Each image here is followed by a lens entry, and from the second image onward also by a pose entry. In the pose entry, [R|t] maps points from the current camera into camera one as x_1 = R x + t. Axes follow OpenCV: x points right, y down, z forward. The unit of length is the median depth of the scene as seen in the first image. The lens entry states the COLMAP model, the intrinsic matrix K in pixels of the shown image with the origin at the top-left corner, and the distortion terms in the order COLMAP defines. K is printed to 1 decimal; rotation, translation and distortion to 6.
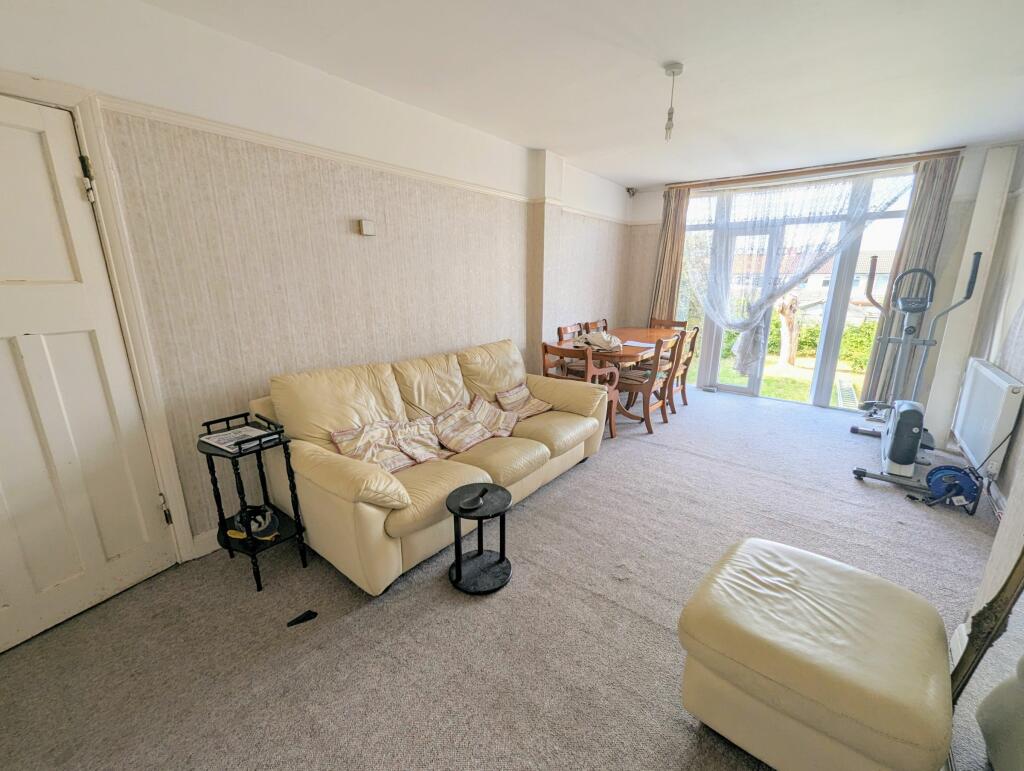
lens RADIAL K [[424.0, 0, 516.3], [0, 424.0, 387.4], [0, 0, 1]] dist [0.000249, -0.000294]
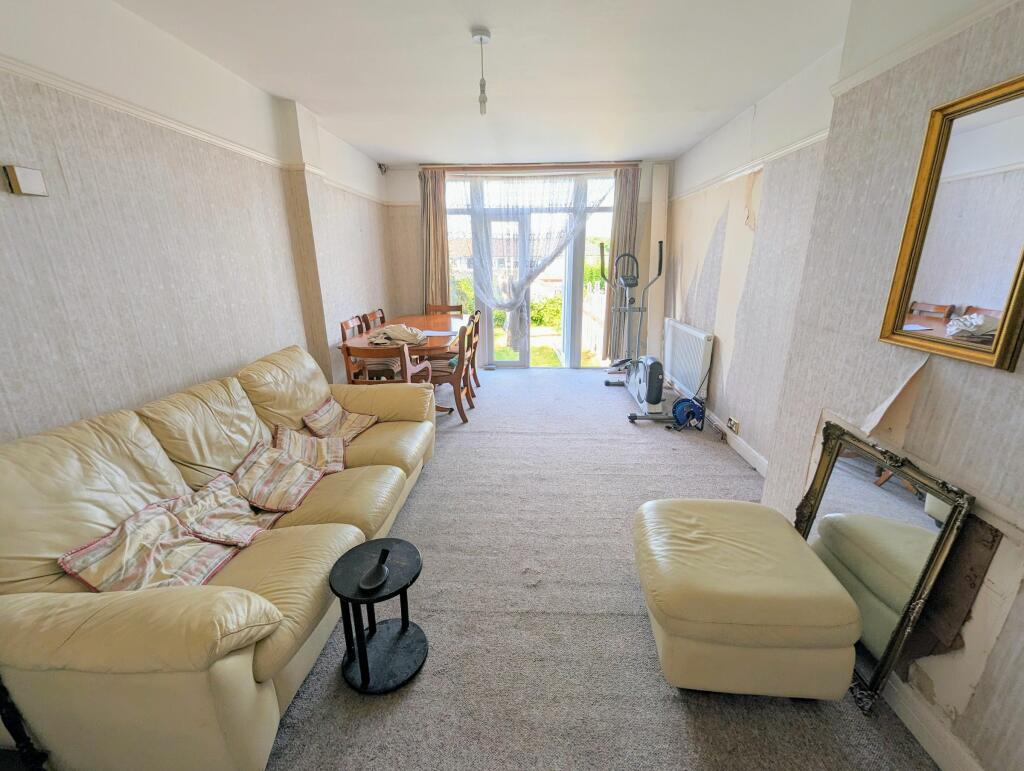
lens RADIAL K [[424.0, 0, 509.6], [0, 424.0, 386.8], [0, 0, 1]] dist [0.000249, -0.000294]
pose [[0.812958, -0.175951, 0.555104, -0.167011], [0.156086, 0.984218, 0.083375, -0.048917], [-0.561013, 0.018863, 0.827592, 0.159112]]
